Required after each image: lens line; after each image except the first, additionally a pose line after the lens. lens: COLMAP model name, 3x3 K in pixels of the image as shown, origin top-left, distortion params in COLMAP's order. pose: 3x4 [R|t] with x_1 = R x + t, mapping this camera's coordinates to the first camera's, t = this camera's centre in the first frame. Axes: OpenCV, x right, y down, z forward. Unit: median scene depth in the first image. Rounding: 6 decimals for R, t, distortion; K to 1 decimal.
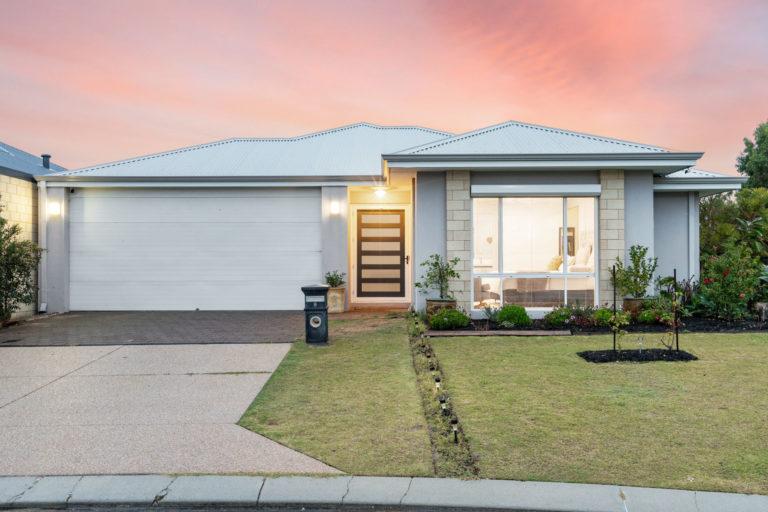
lens RADIAL K [[639.9, 0, 385.1], [0, 639.9, 268.7], [0, 0, 1]] dist [0.009819, -0.000191]
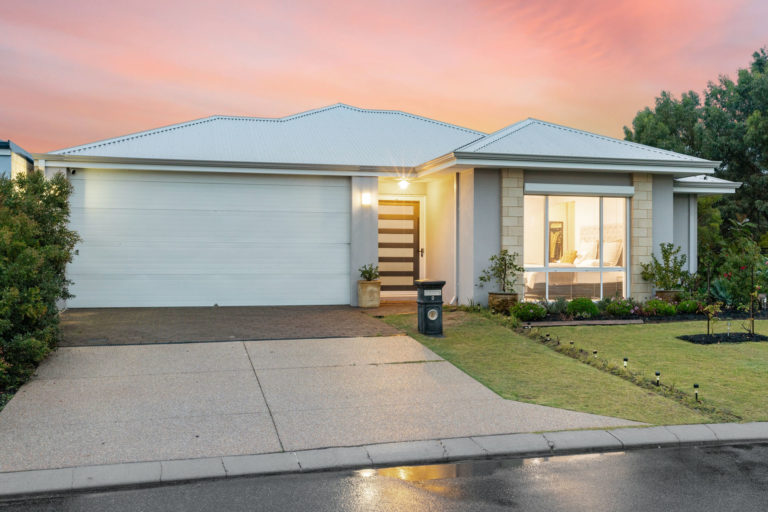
lens RADIAL K [[770.4, 0, 384.0], [0, 770.4, 256.0], [0, 0, 1]] dist [-0.007904, 0.007752]
pose [[0.964854, 0.006443, 0.262707, -0.412473], [-0.006367, 0.999979, -0.001141, -0.008680], [-0.262708, -0.000572, 0.964875, -0.152319]]
